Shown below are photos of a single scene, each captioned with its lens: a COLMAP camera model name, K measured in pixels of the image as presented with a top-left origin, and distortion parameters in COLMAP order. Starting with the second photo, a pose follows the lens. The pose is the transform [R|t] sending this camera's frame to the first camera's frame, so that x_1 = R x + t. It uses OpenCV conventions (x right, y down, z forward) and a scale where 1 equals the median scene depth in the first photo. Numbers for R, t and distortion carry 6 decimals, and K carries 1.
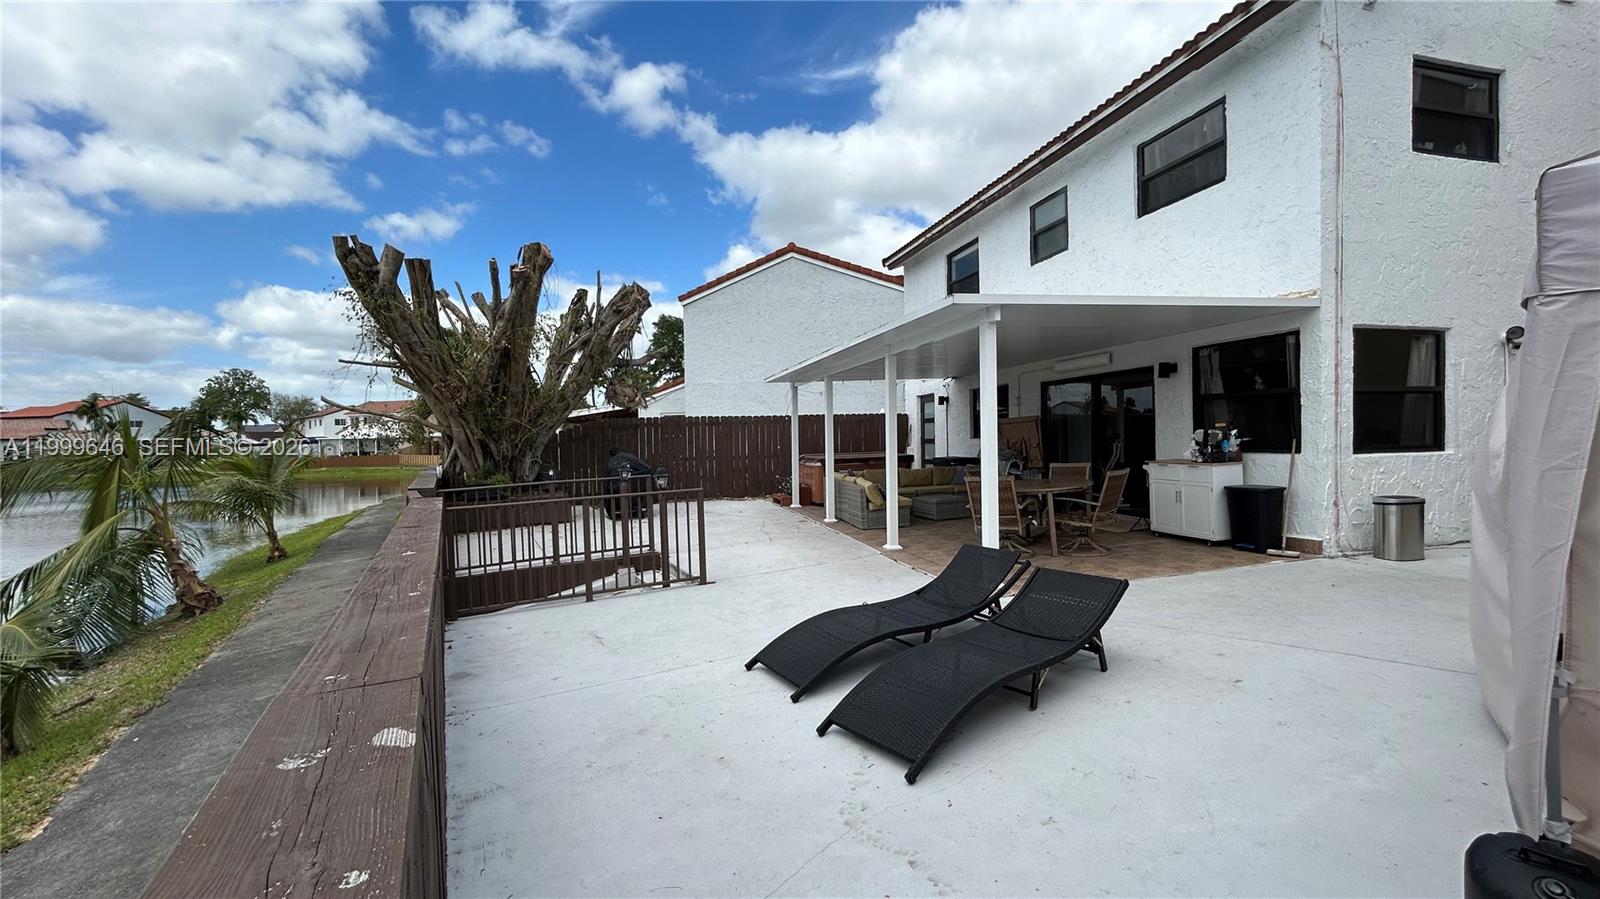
lens RADIAL K [[659.5, 0, 796.6], [0, 659.5, 460.6], [0, 0, 1]] dist [0.007581, -0.000676]
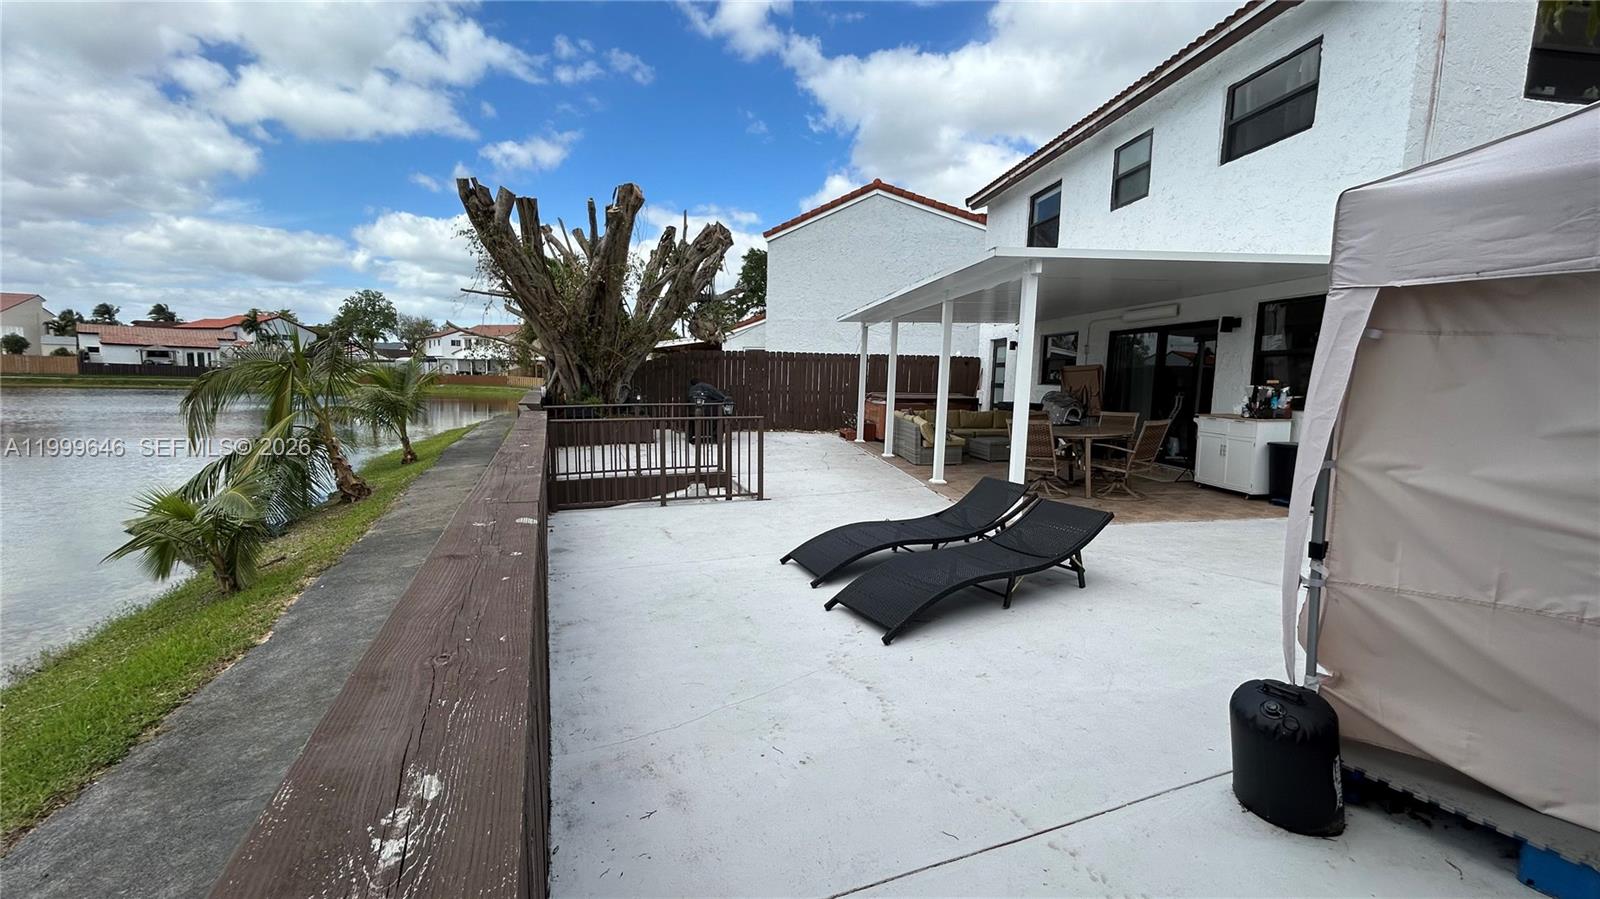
lens RADIAL K [[659.5, 0, 796.5], [0, 659.5, 456.1], [0, 0, 1]] dist [0.007581, -0.000676]
pose [[0.990048, 0.061410, -0.126627, 0.037909], [-0.050362, 0.994786, 0.088683, 0.004574], [0.131413, -0.081423, 0.987978, -0.067468]]
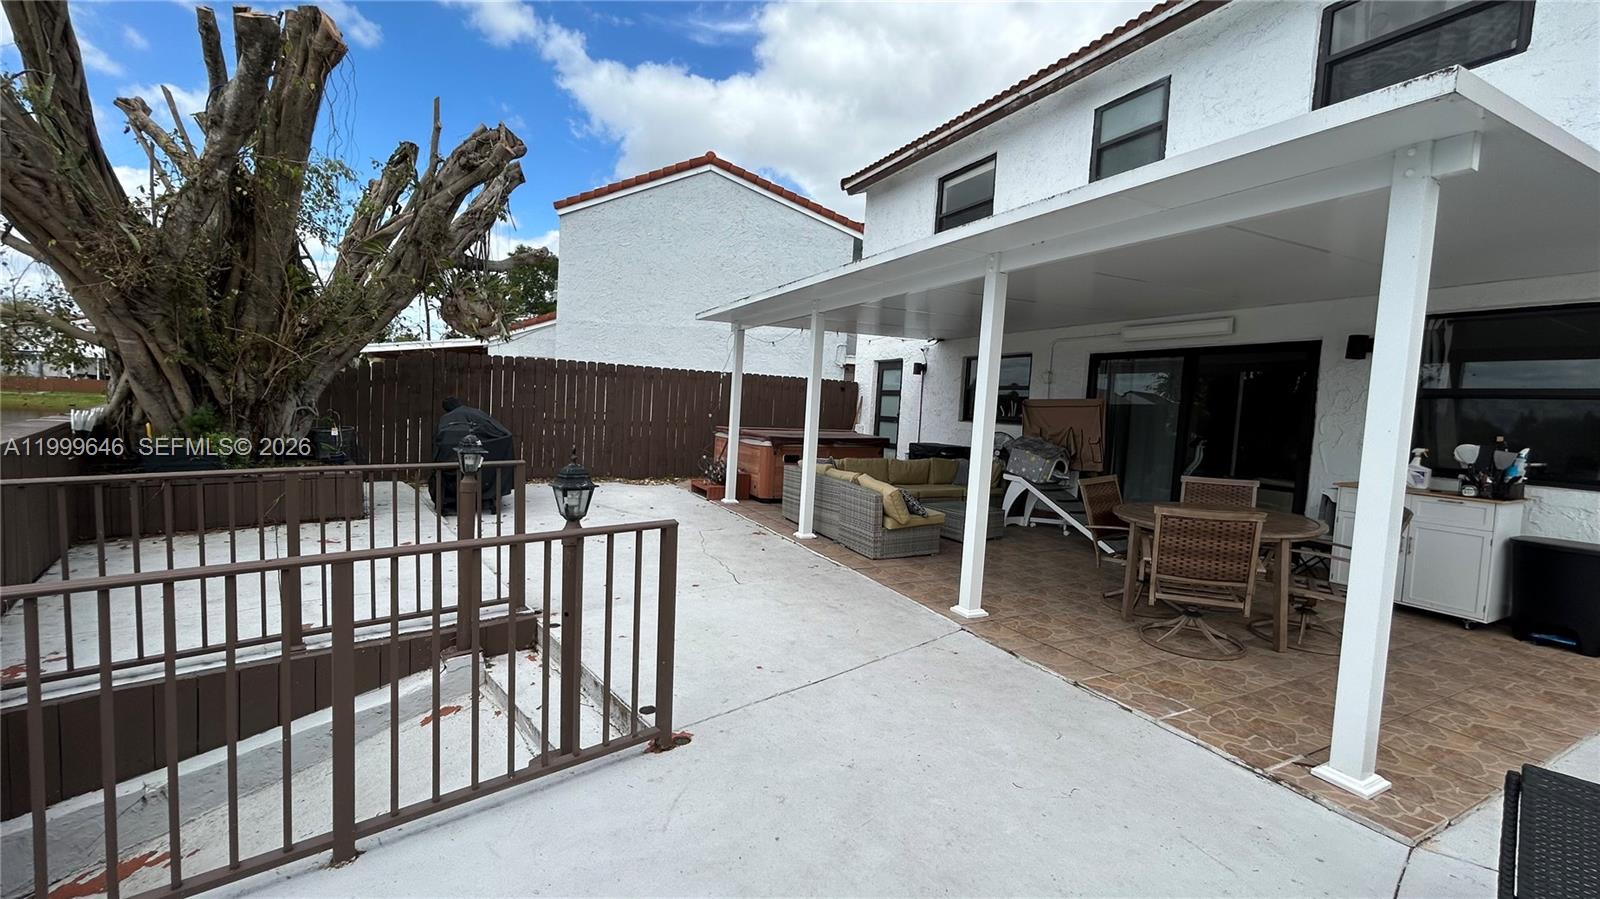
lens RADIAL K [[659.5, 0, 795.8], [0, 659.5, 455.1], [0, 0, 1]] dist [0.007581, -0.000676]
pose [[0.973852, 0.057253, 0.219851, -0.101760], [-0.066890, 0.997087, 0.036639, -0.011636], [-0.217113, -0.050387, 0.974845, 0.345386]]
